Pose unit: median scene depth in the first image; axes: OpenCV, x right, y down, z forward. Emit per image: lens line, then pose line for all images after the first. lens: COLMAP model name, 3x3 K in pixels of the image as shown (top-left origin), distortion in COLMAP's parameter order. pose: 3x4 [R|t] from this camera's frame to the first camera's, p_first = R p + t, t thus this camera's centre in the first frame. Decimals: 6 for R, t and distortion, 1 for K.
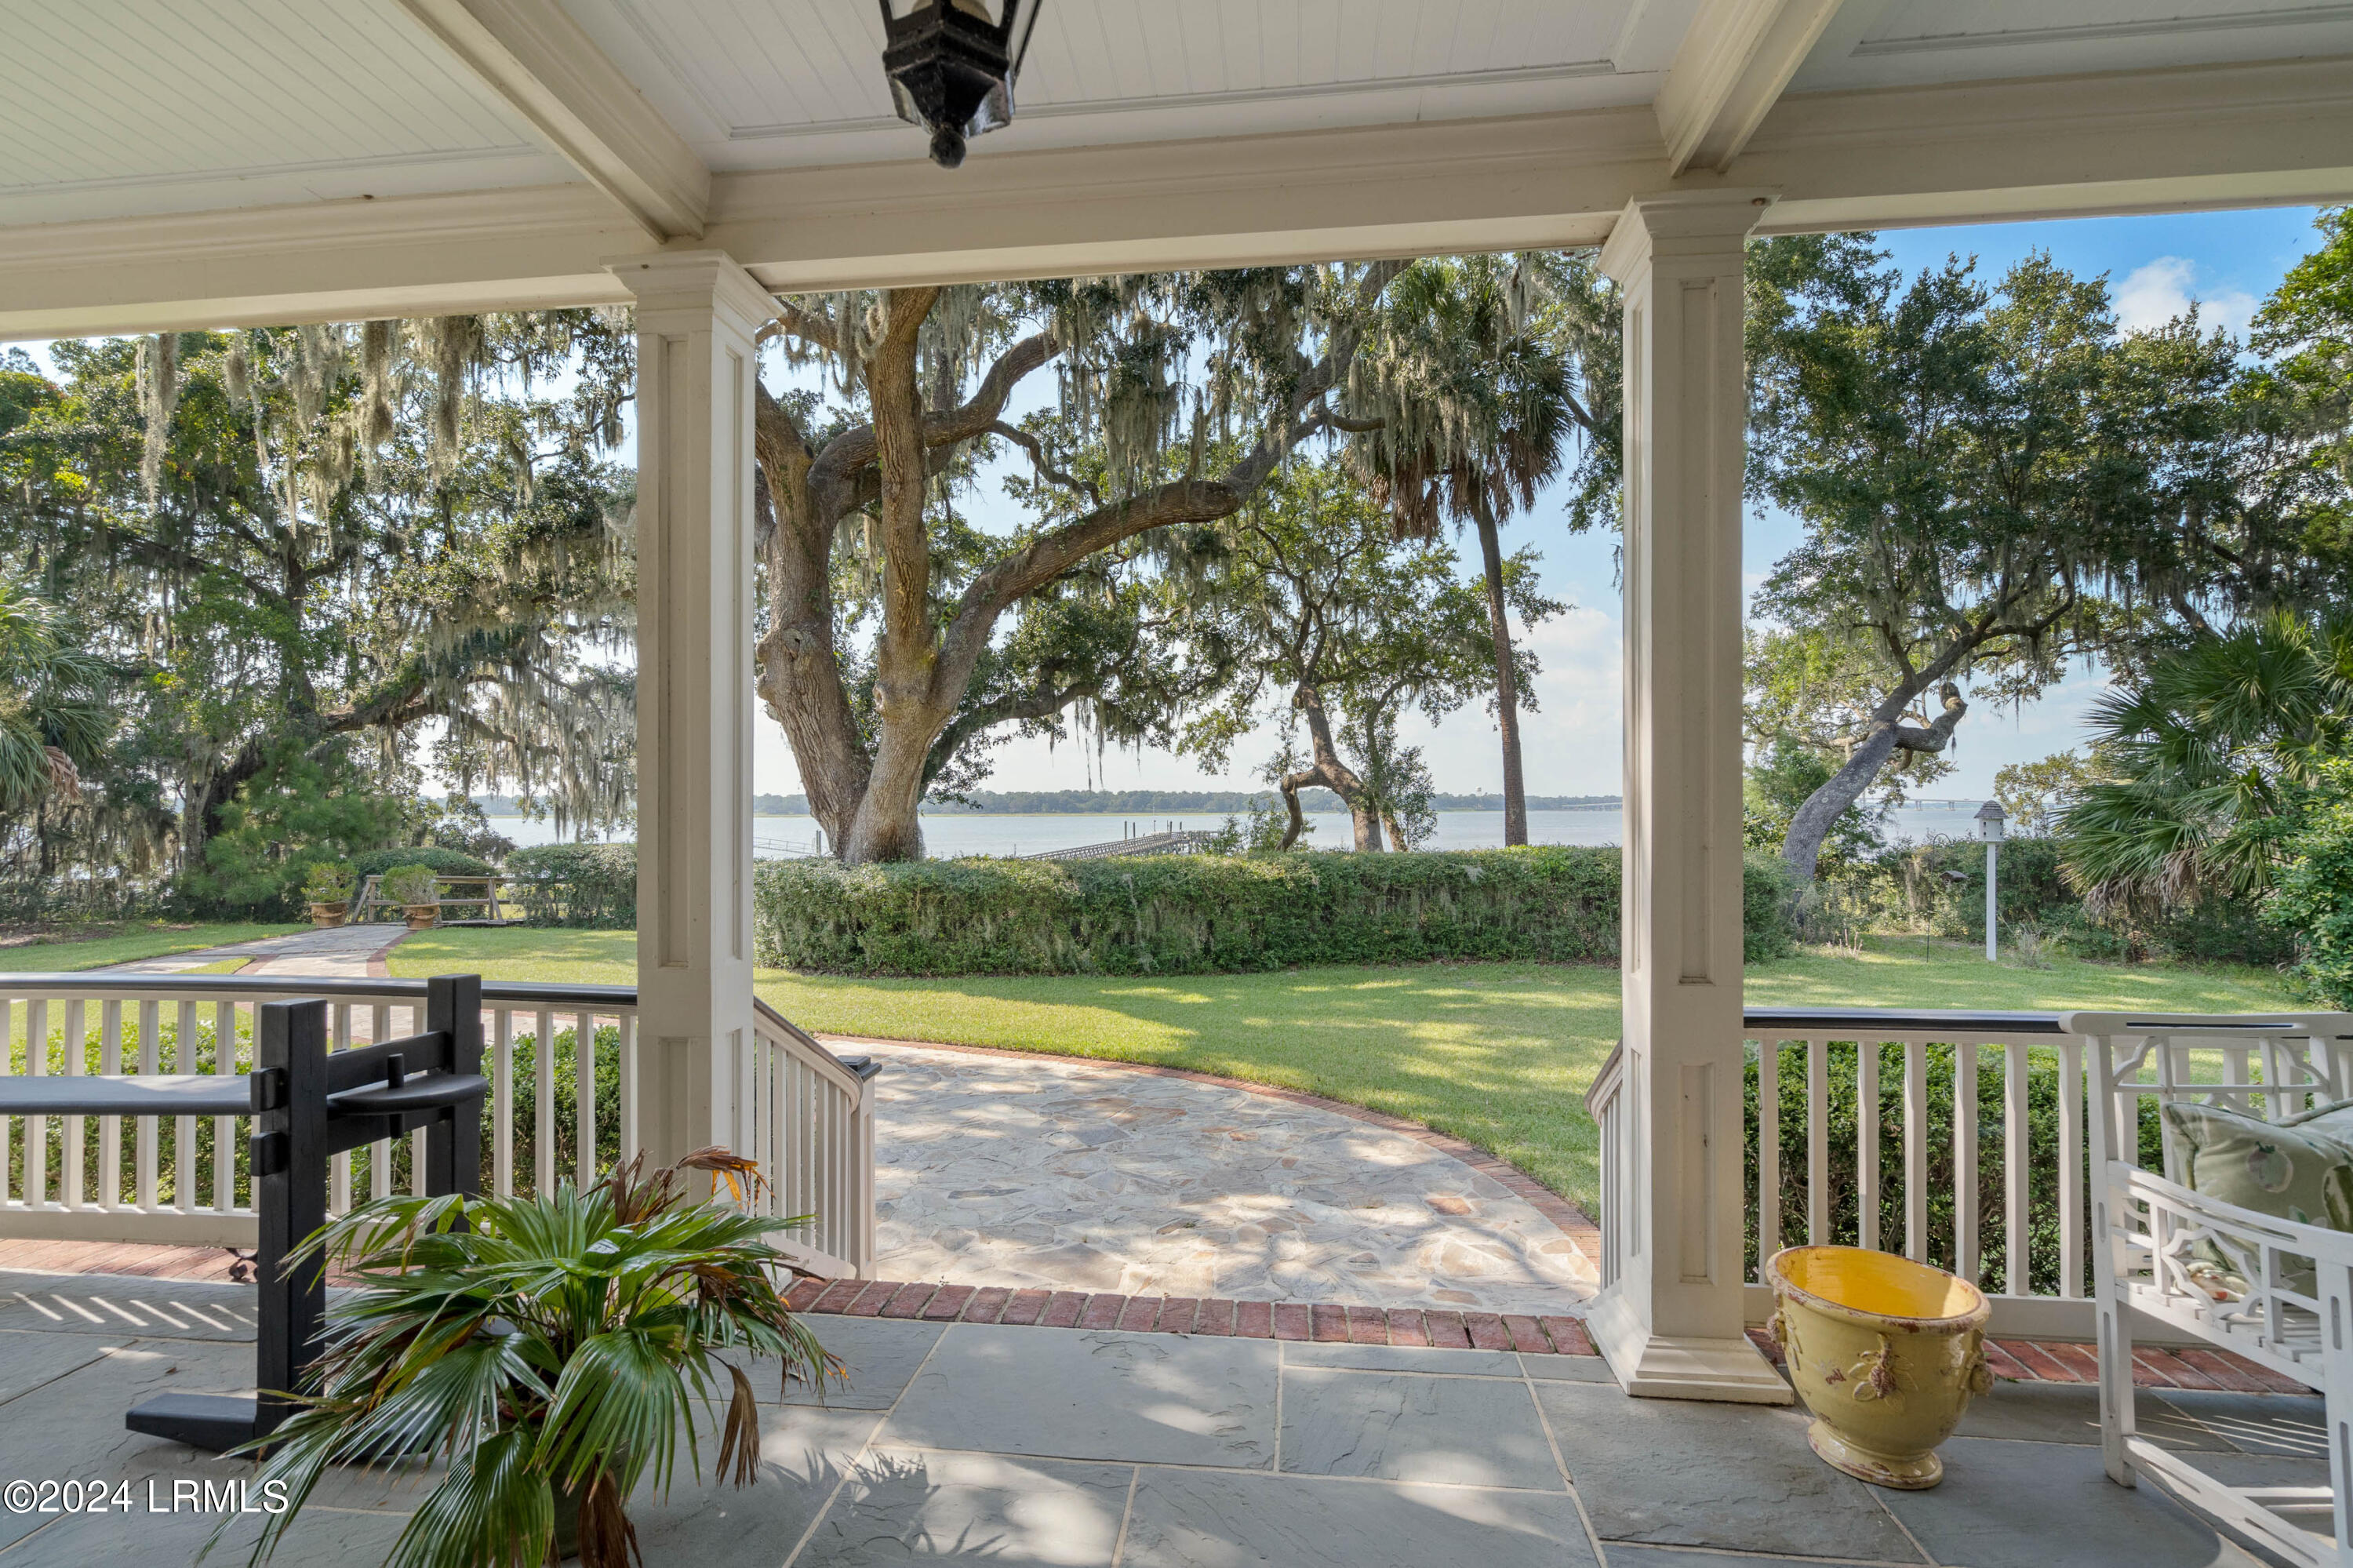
lens RADIAL K [[1034.4, 0, 1141.9], [0, 1034.4, 824.0], [0, 0, 1]] dist [-0.036120, 0.009190]
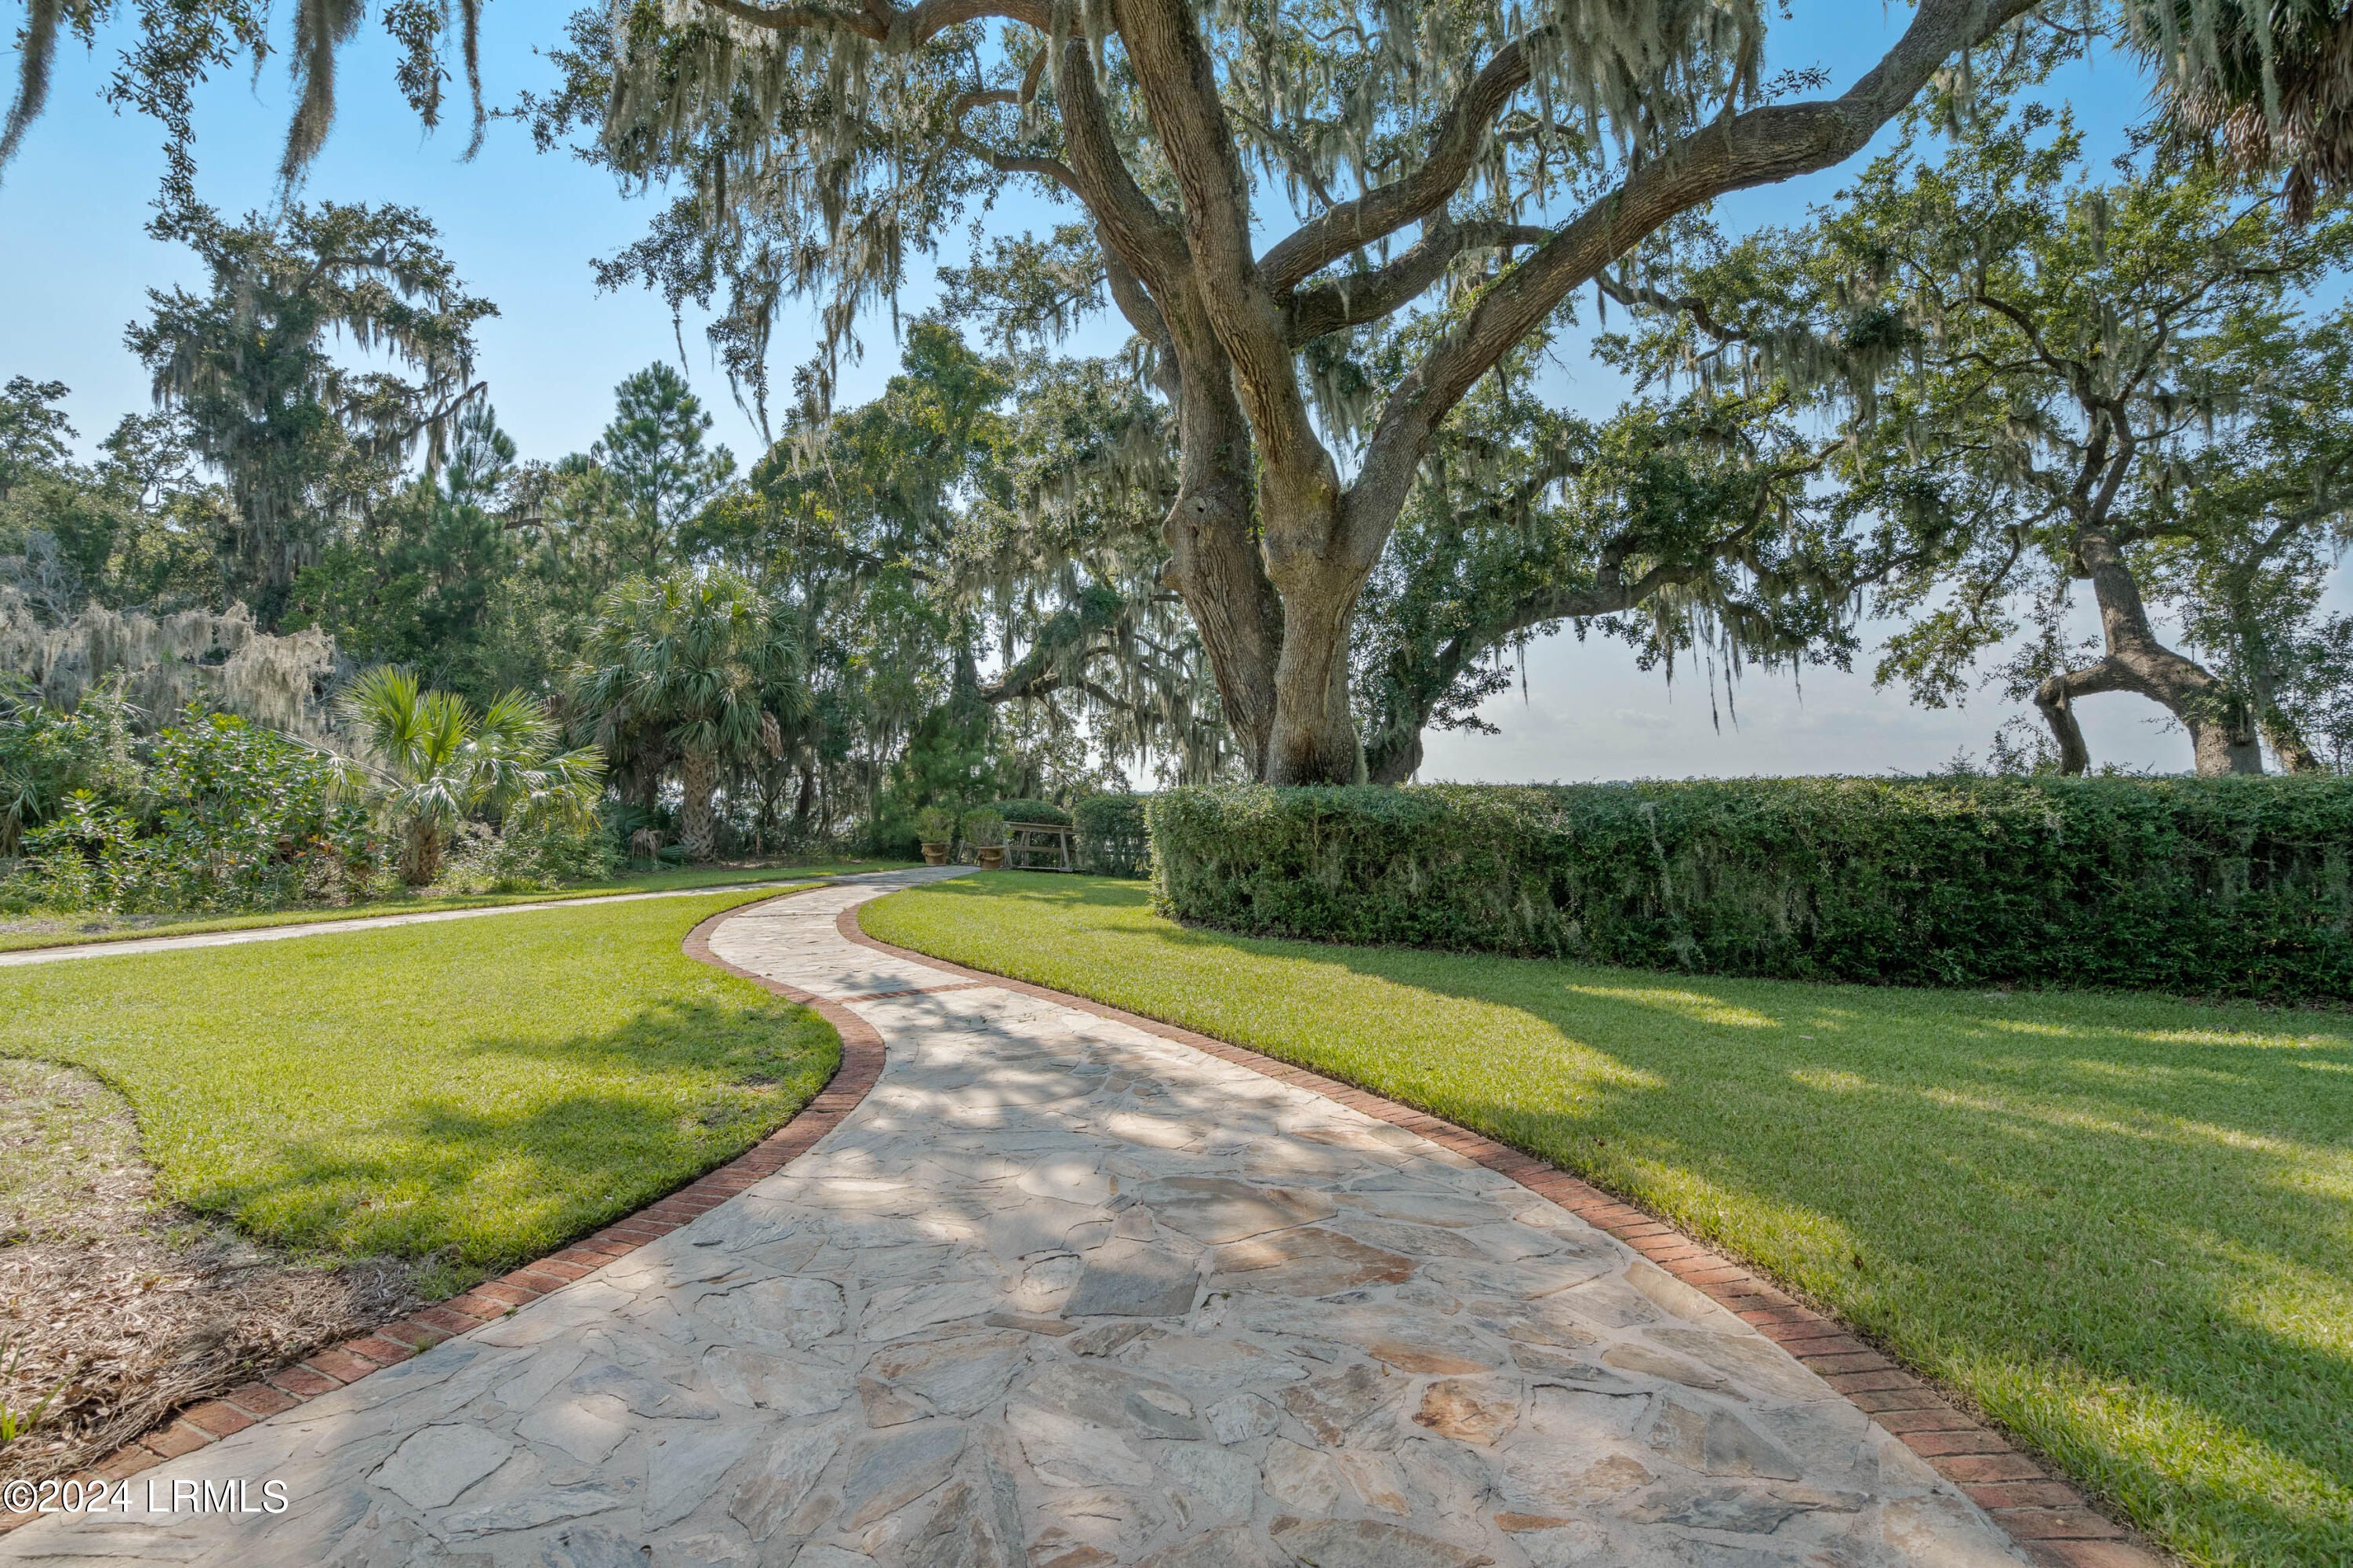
lens RADIAL K [[1034.4, 0, 1132.9], [0, 1034.4, 784.6], [0, 0, 1]] dist [-0.036120, 0.009190]
pose [[0.802829, -0.004545, -0.596193, 0.061239], [-0.007855, 0.999804, -0.018198, 0.030606], [0.596158, 0.019293, 0.802635, 0.196816]]
